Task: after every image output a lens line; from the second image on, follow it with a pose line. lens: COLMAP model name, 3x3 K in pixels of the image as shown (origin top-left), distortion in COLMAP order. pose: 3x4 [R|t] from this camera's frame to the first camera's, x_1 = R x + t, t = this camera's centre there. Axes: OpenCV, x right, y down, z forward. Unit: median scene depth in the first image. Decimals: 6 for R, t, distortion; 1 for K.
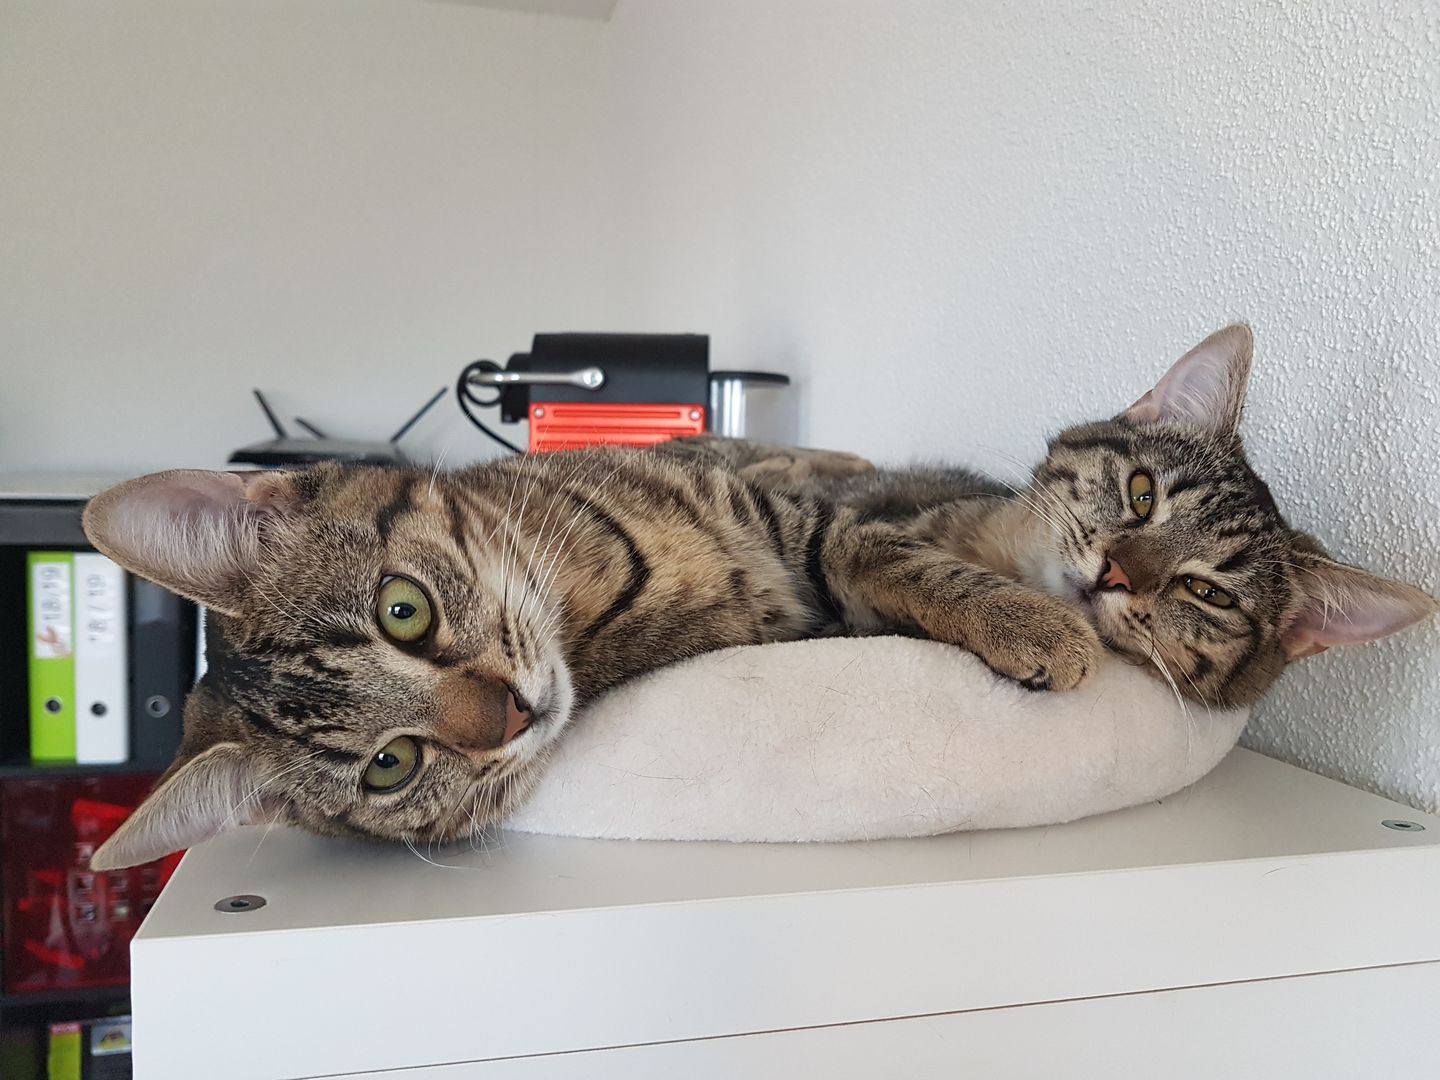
lens RADIAL K [[1078.0, 0, 709.8], [0, 1078.0, 530.8], [0, 0, 1]] dist [-0.013651, 0.015896]
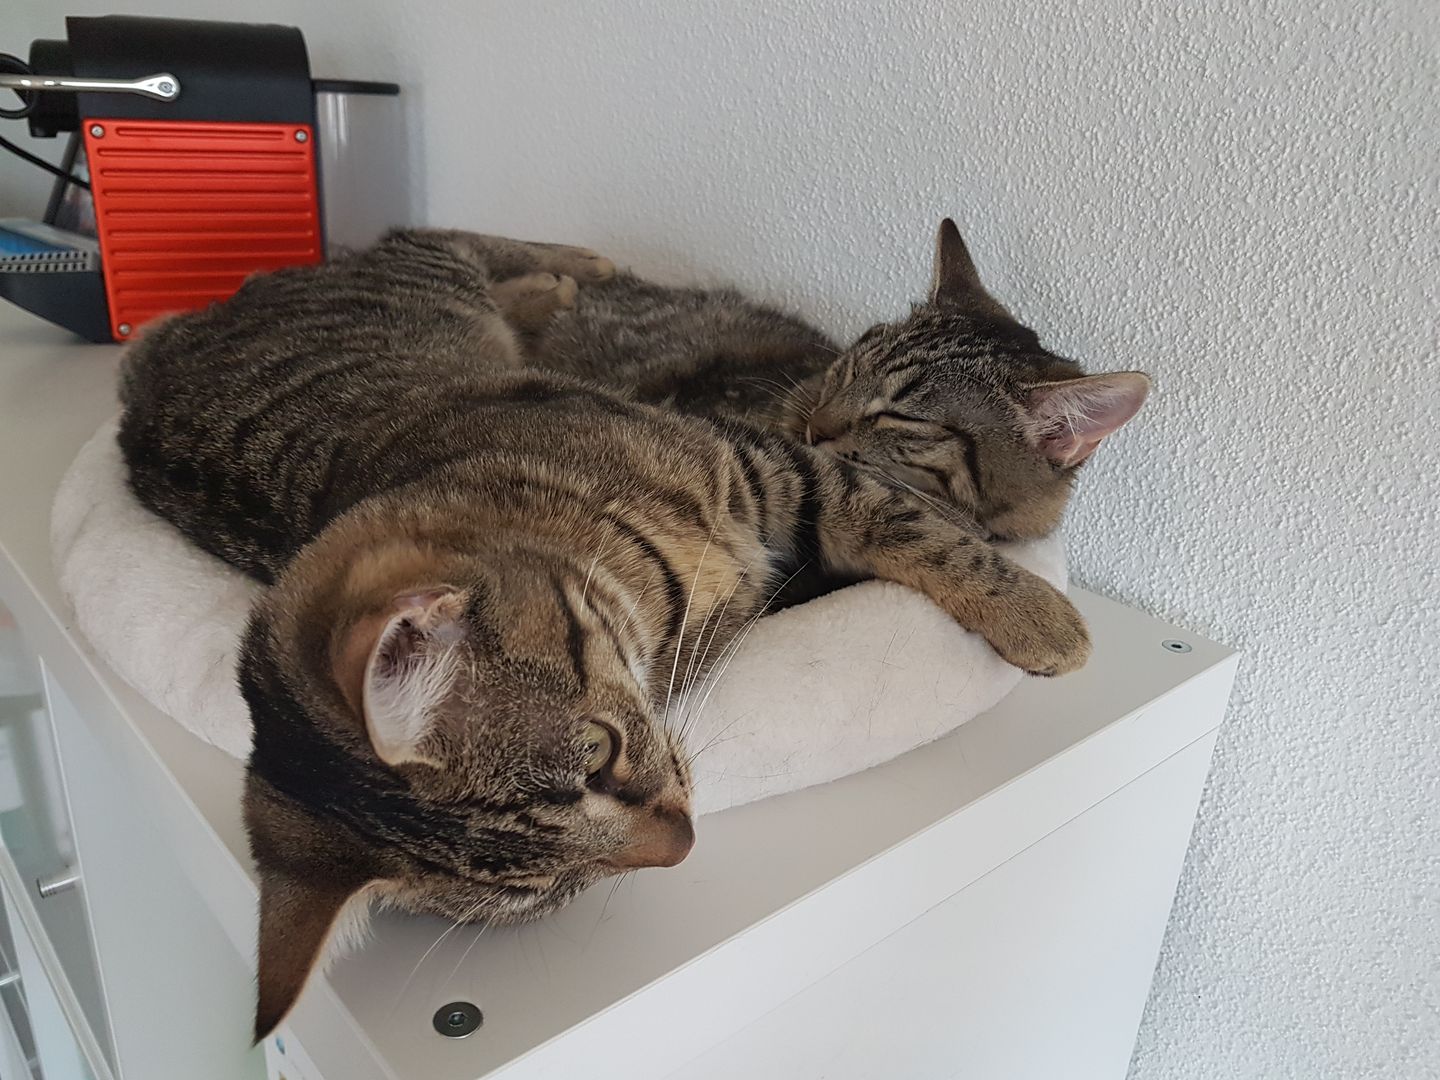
lens RADIAL K [[1078.0, 0, 711.9], [0, 1078.0, 532.5], [0, 0, 1]] dist [-0.013651, 0.015896]
pose [[0.902357, -0.133970, 0.409639, -0.314129], [-0.001713, 0.949339, 0.314250, -0.218496], [-0.430987, -0.284267, 0.856413, 0.118766]]
